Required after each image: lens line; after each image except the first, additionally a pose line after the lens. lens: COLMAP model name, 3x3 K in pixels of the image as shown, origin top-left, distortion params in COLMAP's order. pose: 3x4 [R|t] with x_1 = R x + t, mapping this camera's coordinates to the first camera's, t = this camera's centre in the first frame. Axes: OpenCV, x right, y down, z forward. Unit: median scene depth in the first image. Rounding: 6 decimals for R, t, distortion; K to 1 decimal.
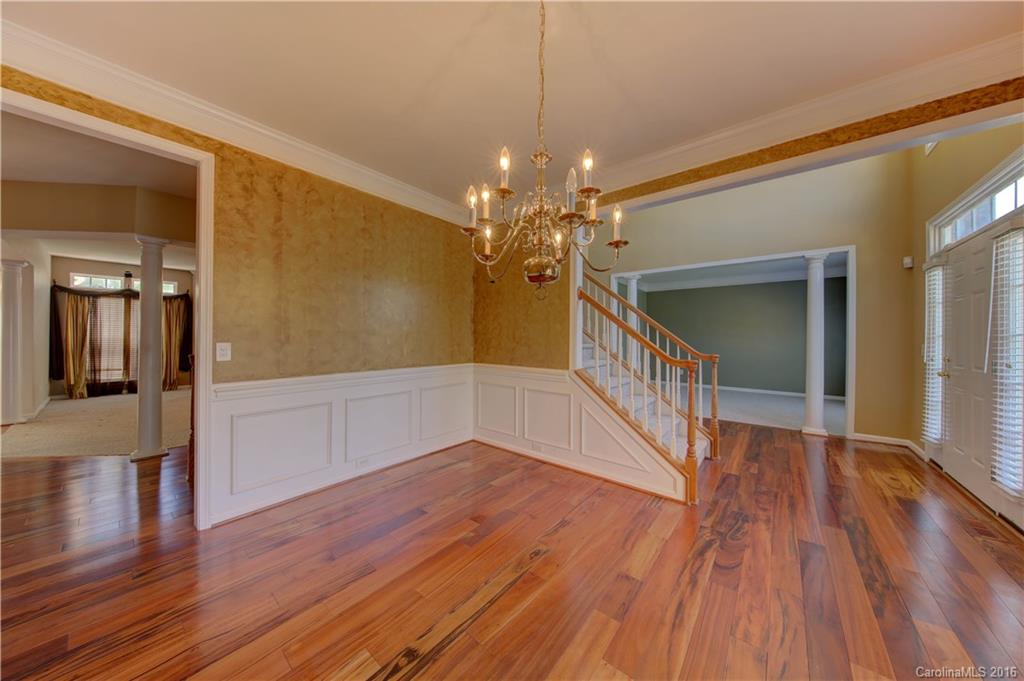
lens RADIAL K [[325.2, 0, 515.5], [0, 325.2, 334.9], [0, 0, 1]] dist [0.000601, 0.000005]
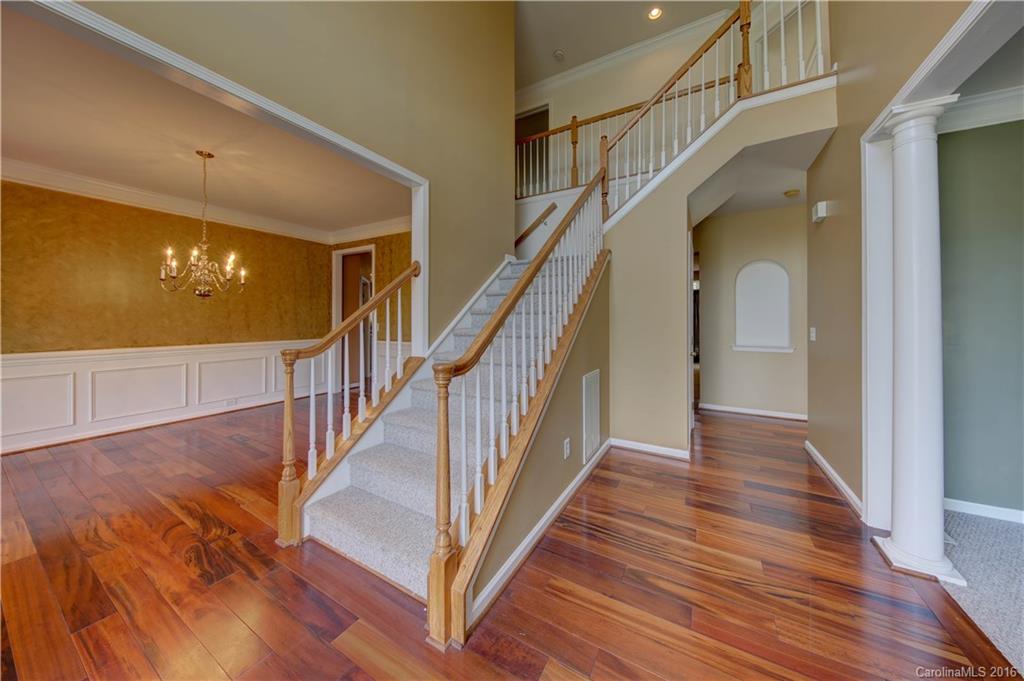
lens RADIAL K [[334.6, 0, 510.8], [0, 334.6, 322.7], [0, 0, 1]] dist [0.000795, 0.000047]
pose [[0.145933, -0.007498, -0.989266, 1.568016], [0.001440, 0.999972, -0.007367, 0.031942], [0.989293, -0.000350, 0.145940, 1.594109]]
